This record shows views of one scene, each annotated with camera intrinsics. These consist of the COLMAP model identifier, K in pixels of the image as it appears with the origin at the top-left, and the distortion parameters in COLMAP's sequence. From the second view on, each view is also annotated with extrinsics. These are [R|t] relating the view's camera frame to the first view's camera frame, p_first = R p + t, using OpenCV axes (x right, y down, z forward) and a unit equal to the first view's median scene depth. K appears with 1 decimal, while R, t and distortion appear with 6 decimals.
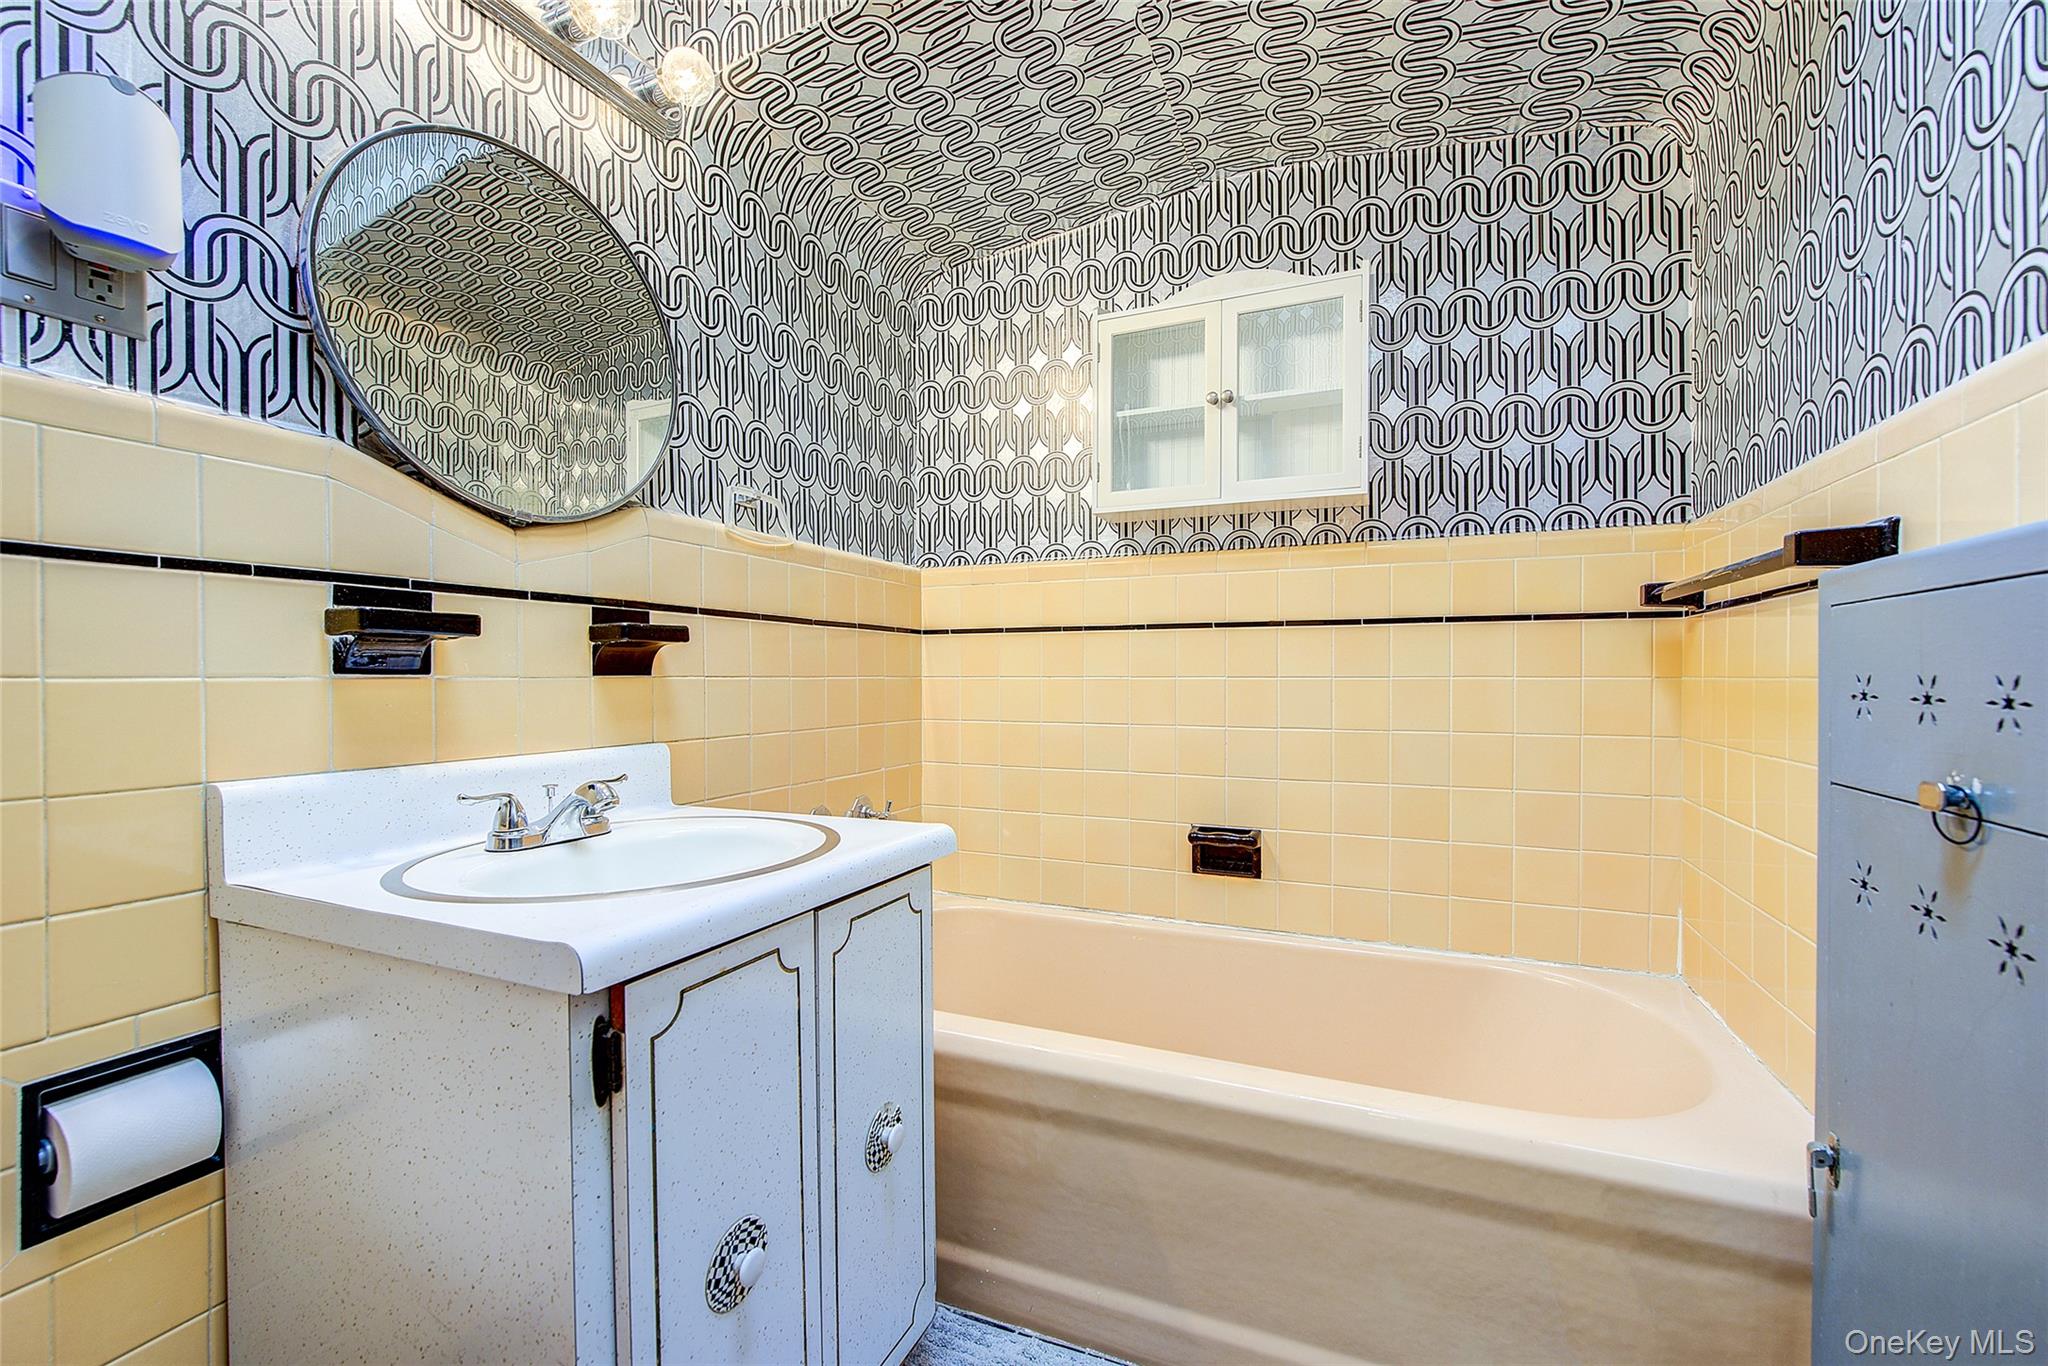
lens RADIAL K [[810.8, 0, 1026.2], [0, 810.8, 682.1], [0, 0, 1]] dist [0.000502, -0.003437]
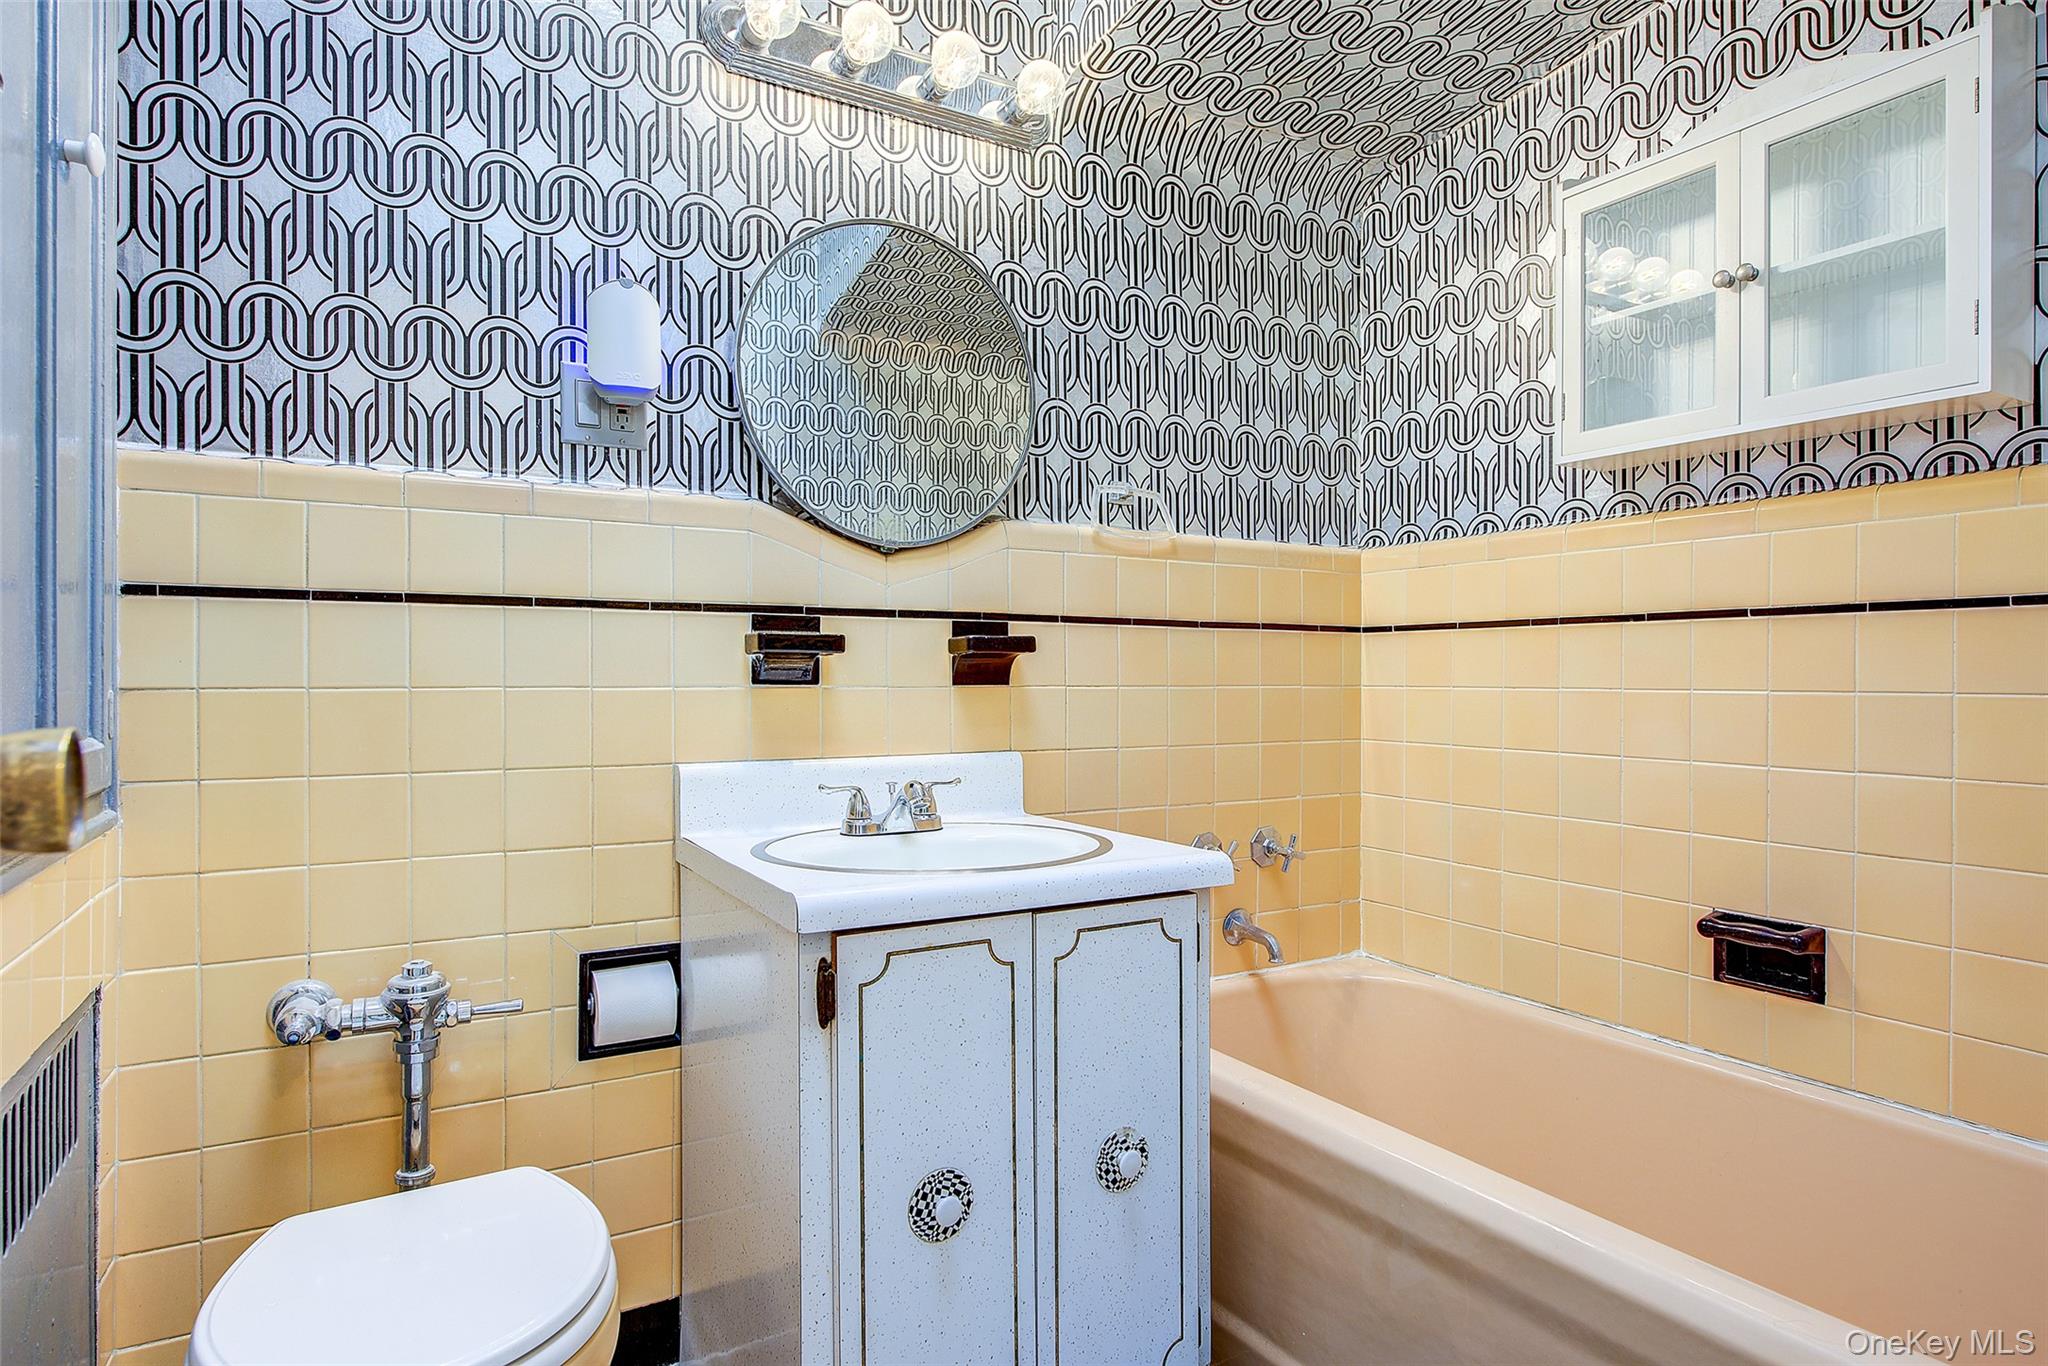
lens RADIAL K [[1101.1, 0, 1024.0], [0, 1101.1, 683.0], [0, 0, 1]] dist [-0.002922, -0.001131]
pose [[0.804622, 0.005460, -0.593763, 0.378061], [-0.006680, 0.999978, 0.000143, -0.011177], [0.593750, 0.003851, 0.804640, -0.104276]]
